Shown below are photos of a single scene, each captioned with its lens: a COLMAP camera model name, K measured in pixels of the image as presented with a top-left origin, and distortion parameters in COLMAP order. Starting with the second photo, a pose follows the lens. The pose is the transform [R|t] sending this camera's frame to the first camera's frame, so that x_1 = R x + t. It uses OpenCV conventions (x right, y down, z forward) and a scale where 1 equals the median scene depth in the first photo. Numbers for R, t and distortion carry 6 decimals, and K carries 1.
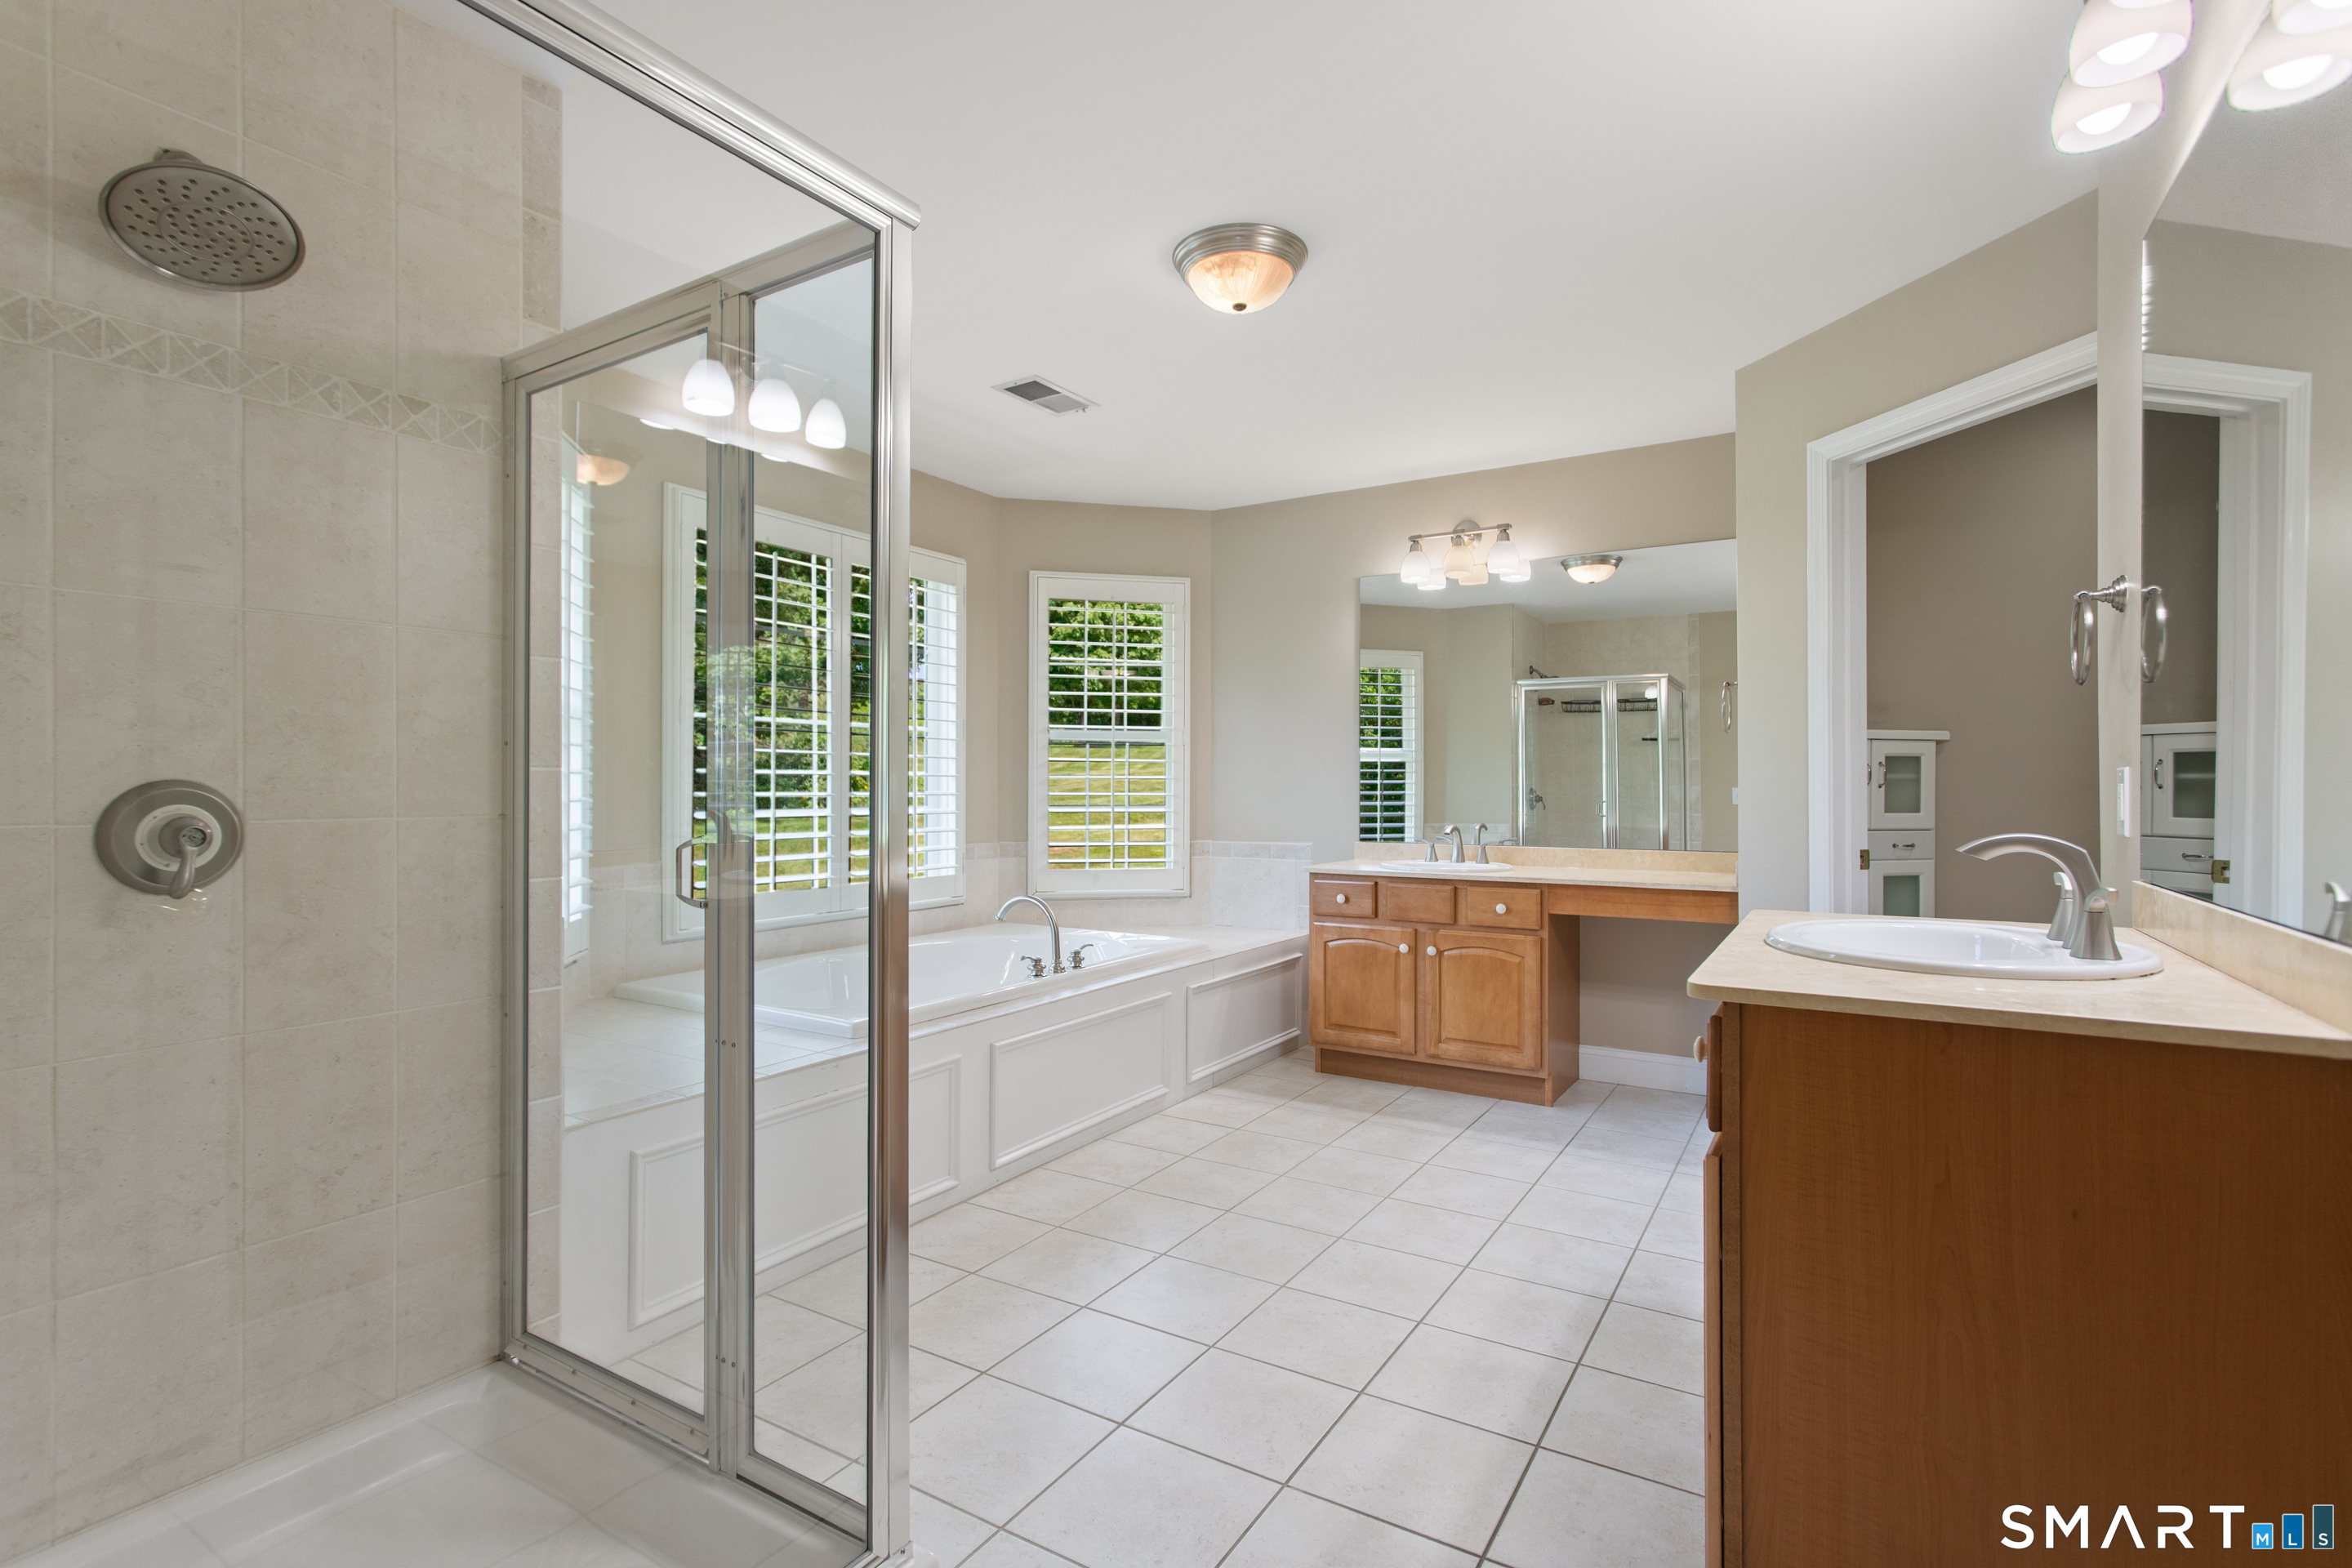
lens RADIAL K [[1116.2, 0, 1171.4], [0, 1116.2, 786.2], [0, 0, 1]] dist [-0.004397, 0.006083]
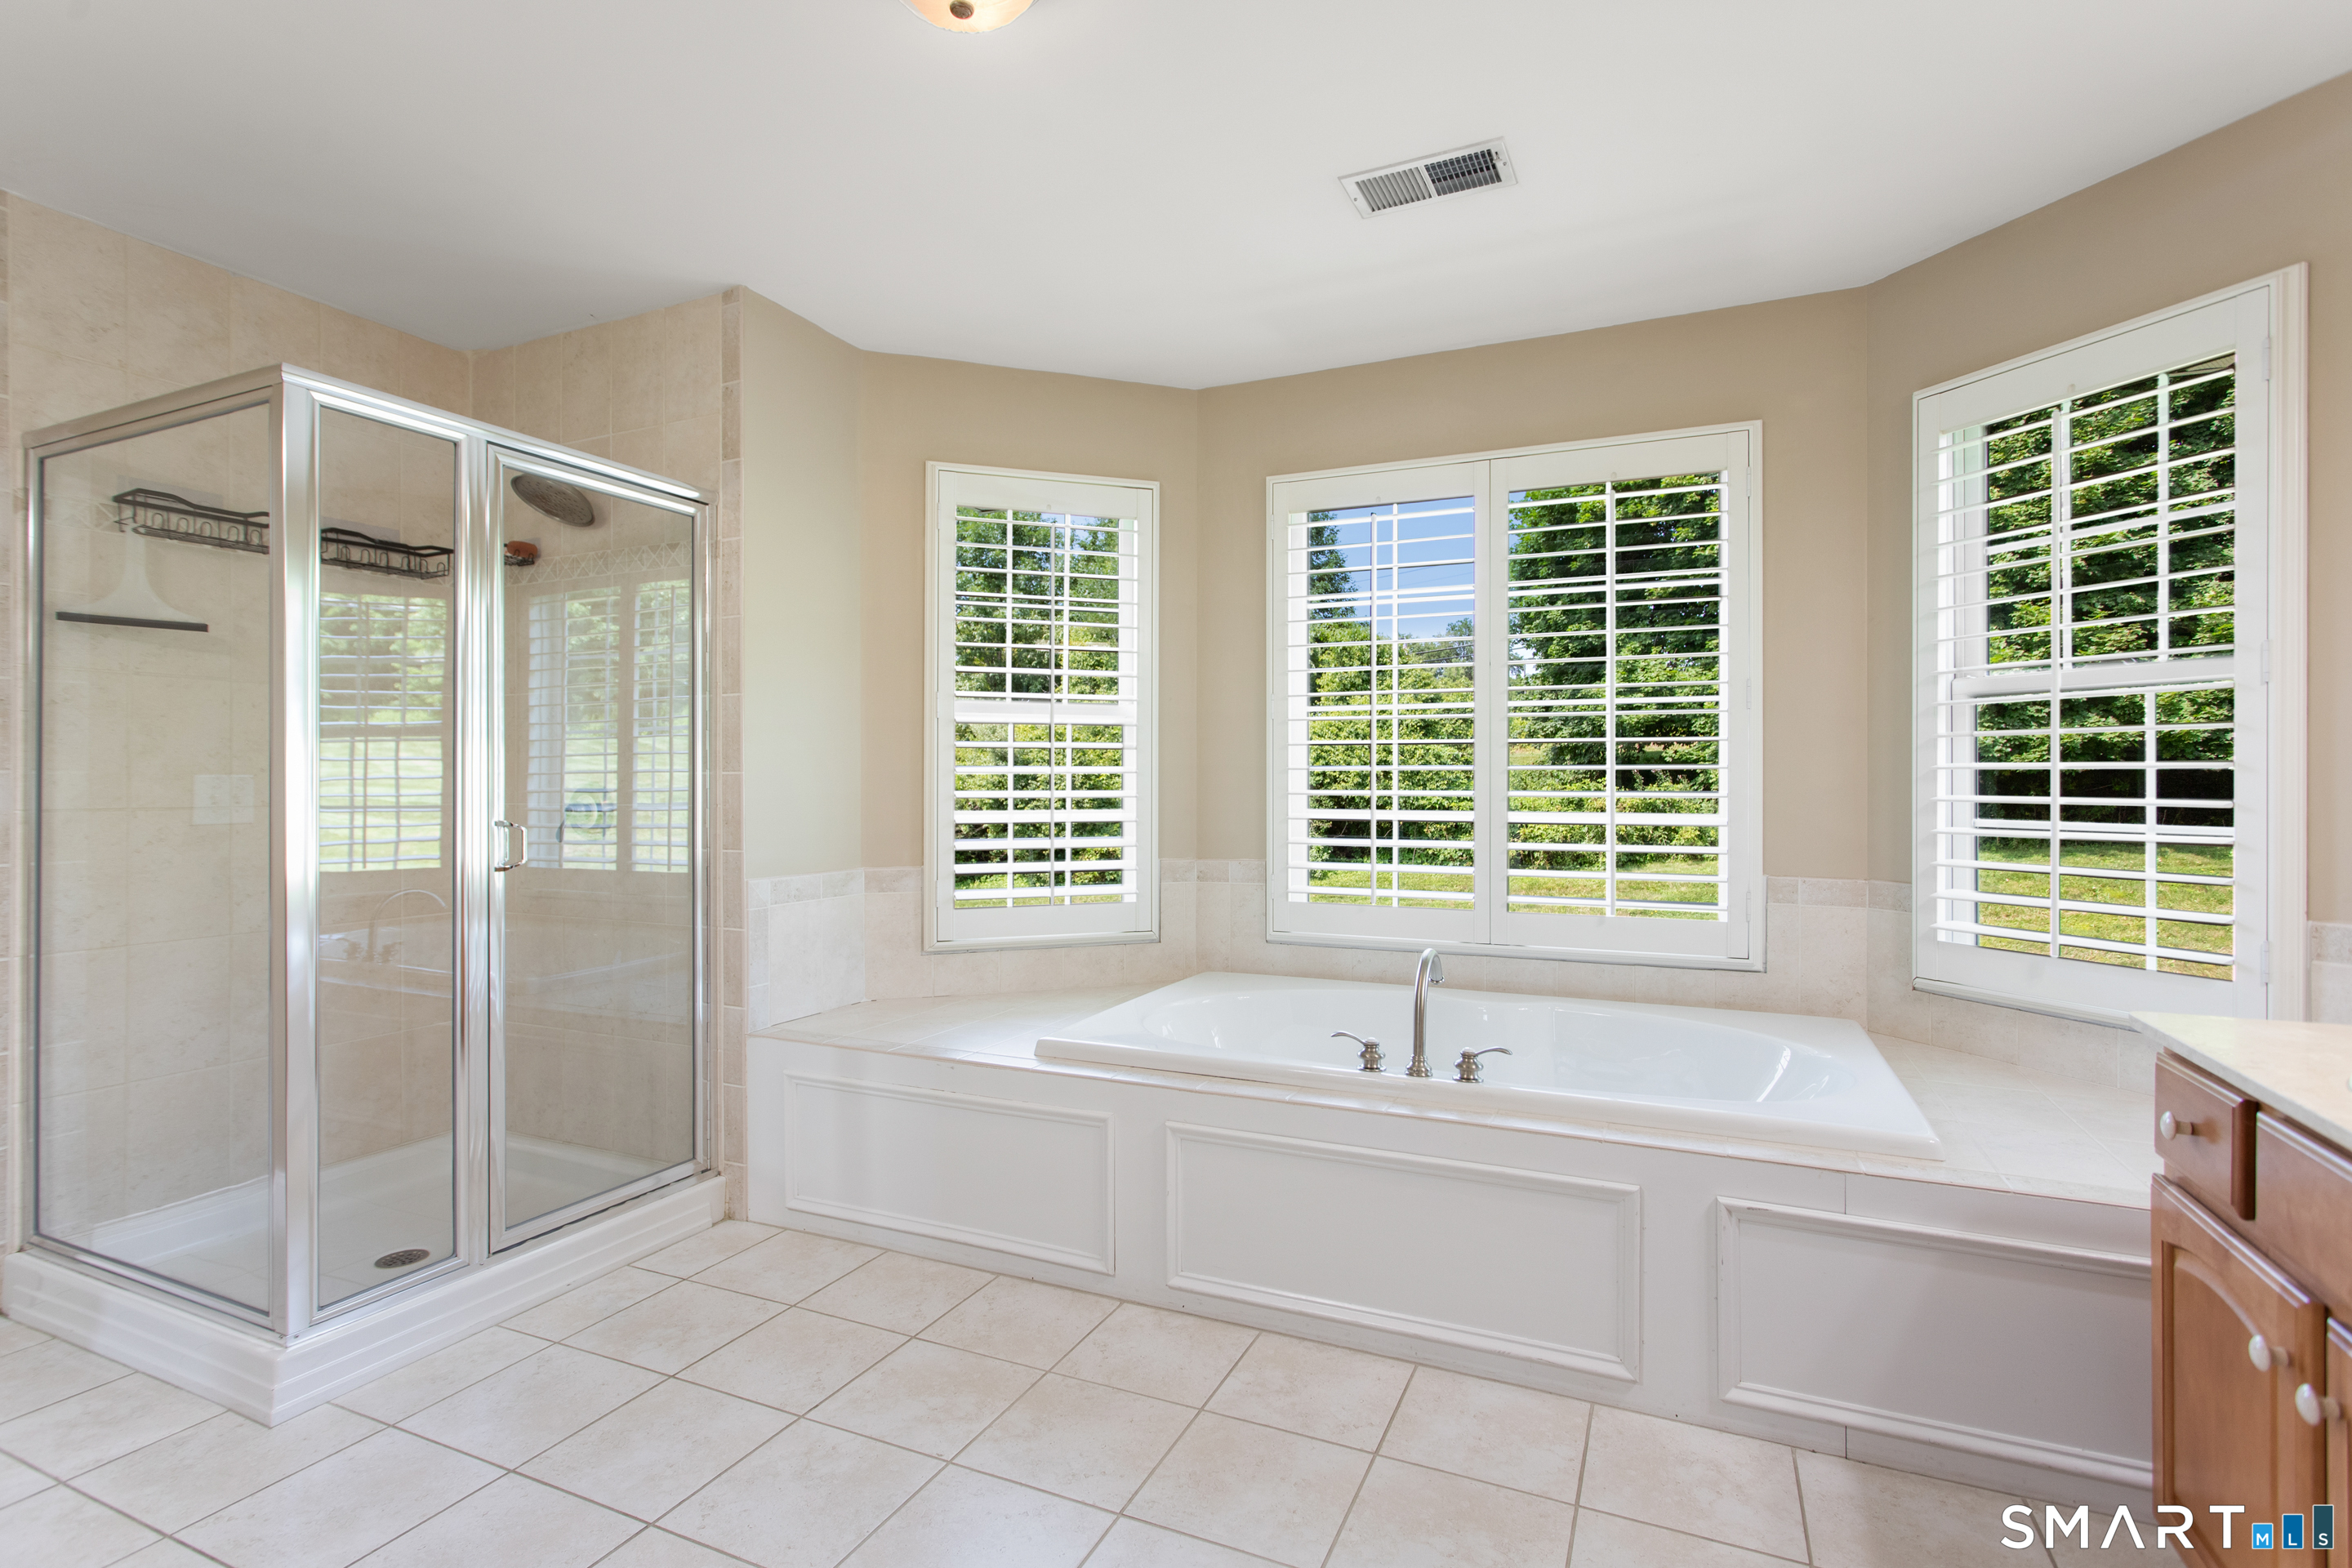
lens RADIAL K [[1126.3, 0, 1172.6], [0, 1126.3, 779.0], [0, 0, 1]] dist [-0.000164, 0.006741]
pose [[0.125930, -0.002658, -0.992036, 0.460177], [0.001647, 0.999996, -0.002470, -0.001941], [0.992038, -0.001323, 0.125934, 0.684855]]
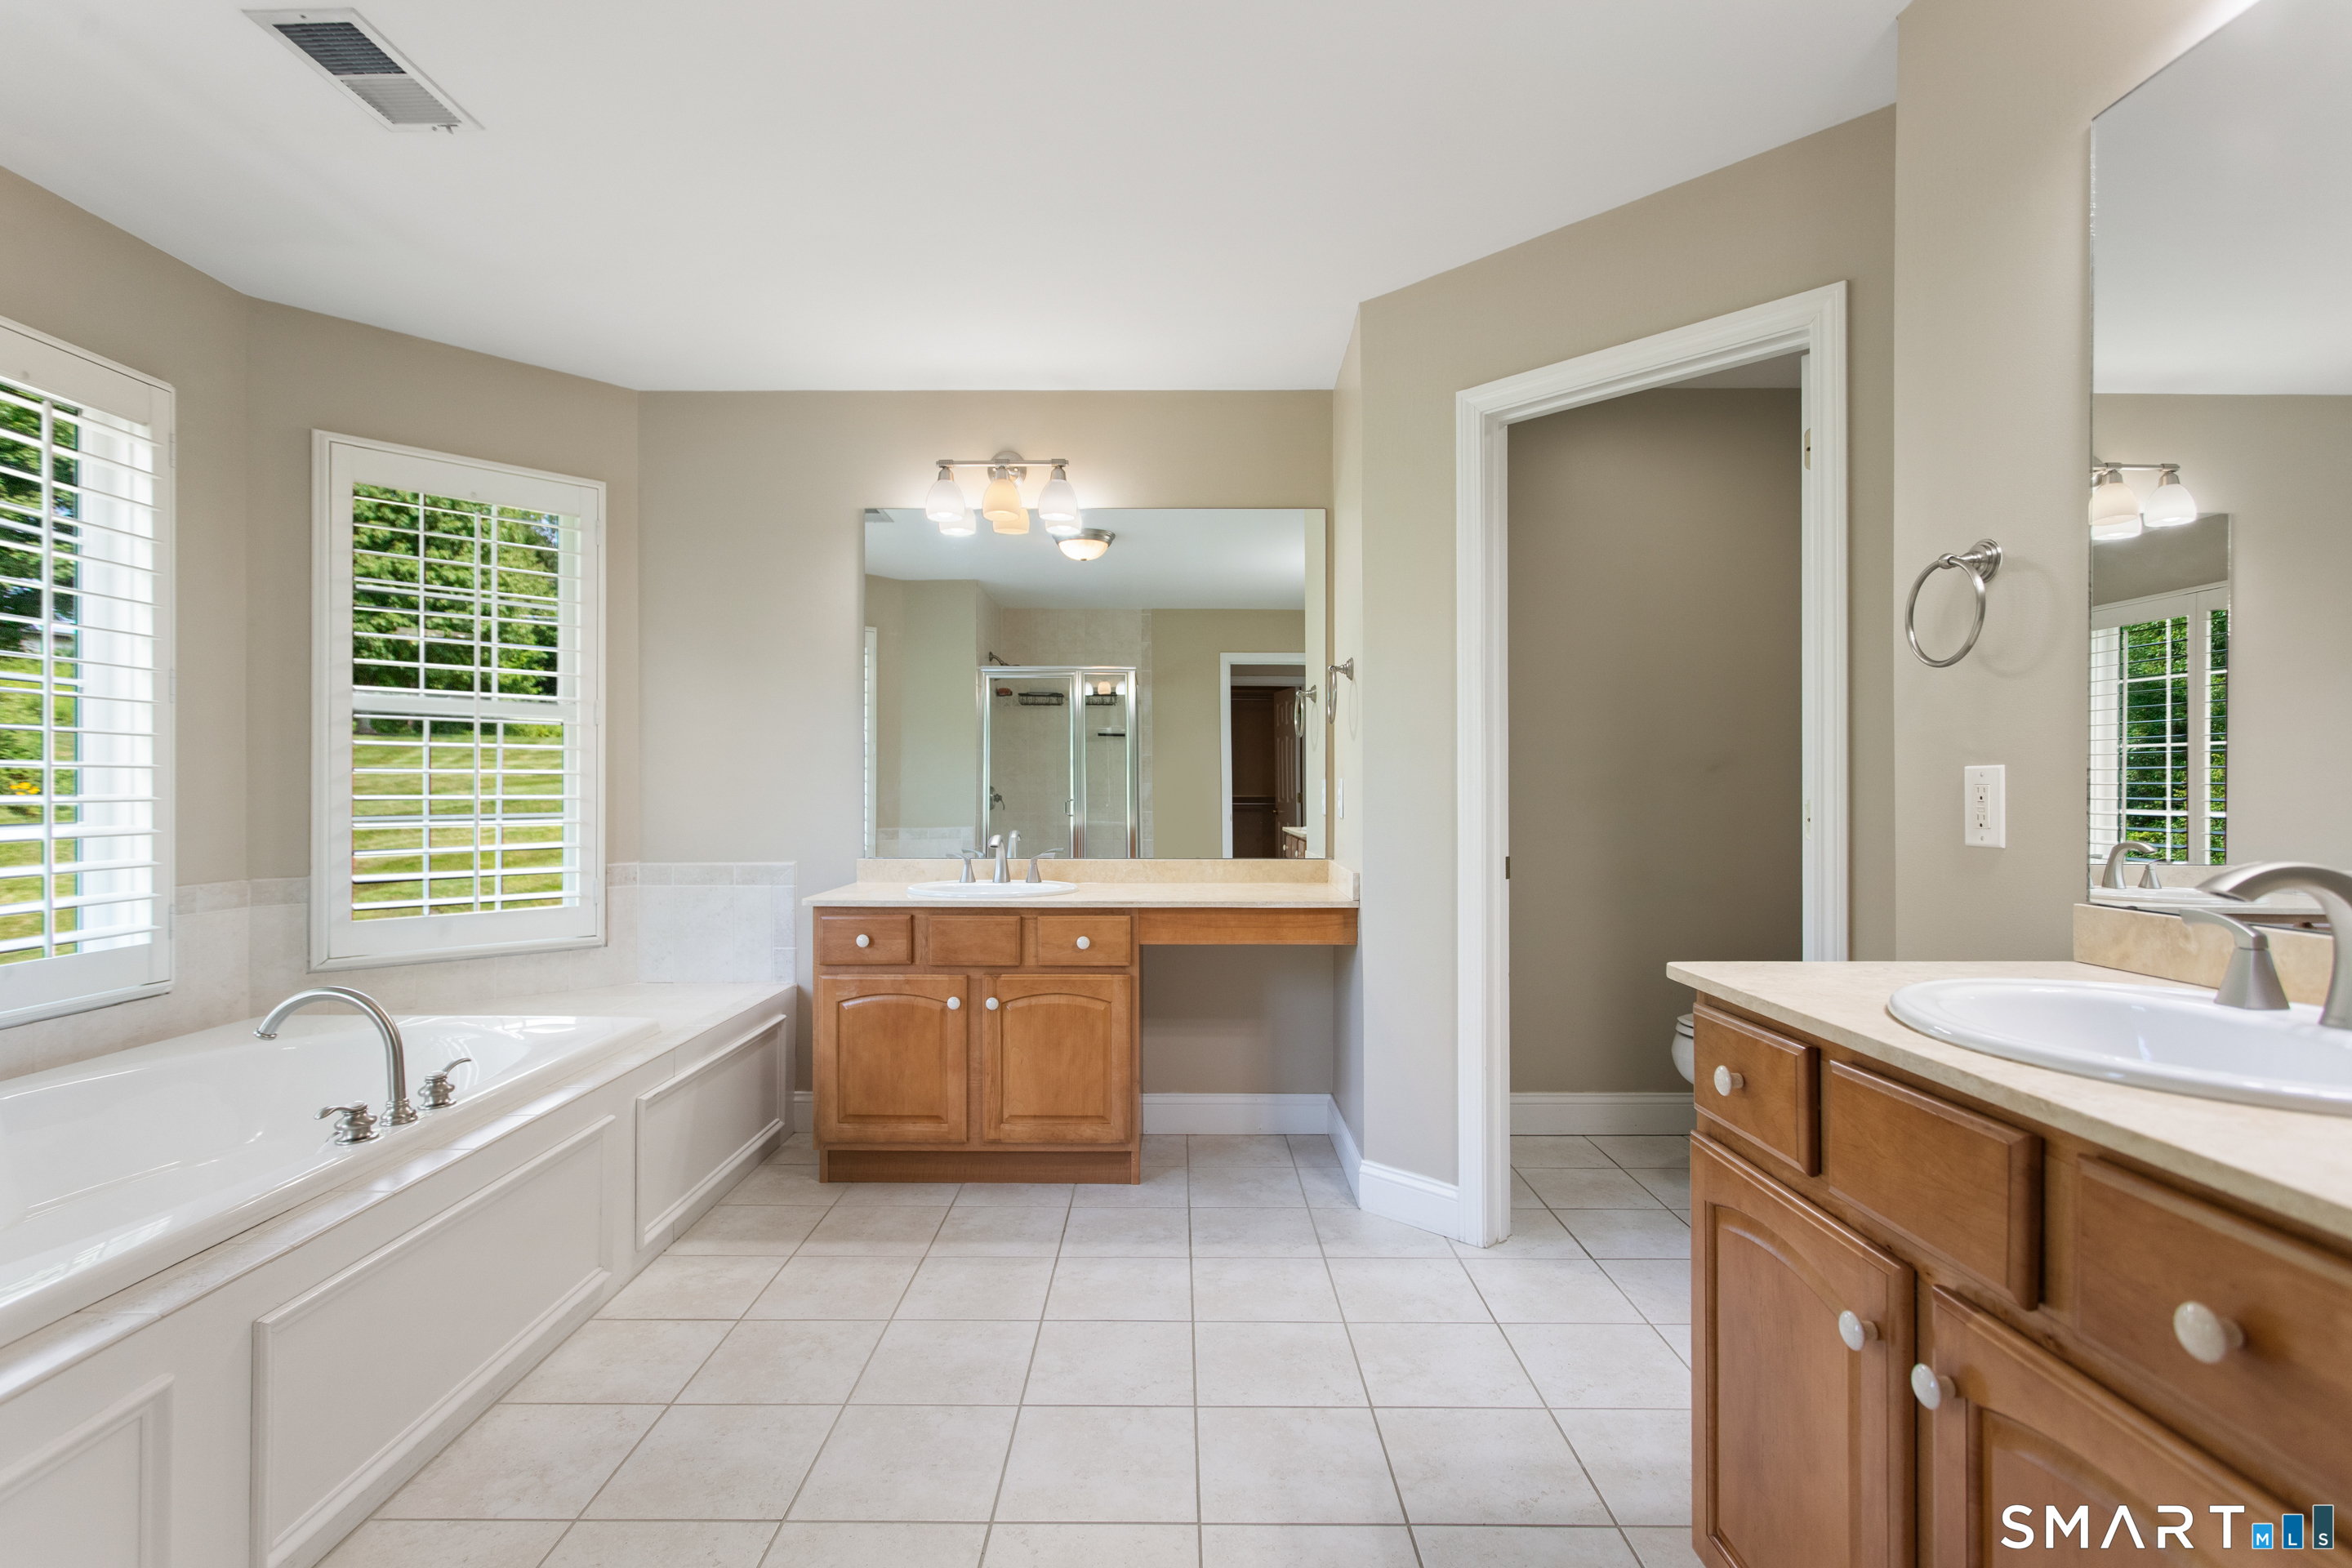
lens RADIAL K [[1116.2, 0, 1171.4], [0, 1116.2, 786.2], [0, 0, 1]] dist [-0.004397, 0.006083]
pose [[0.851895, -0.001385, 0.523711, -0.057720], [-0.000248, 0.999995, 0.003047, -0.001866], [-0.523712, -0.002725, 0.851891, 0.288478]]
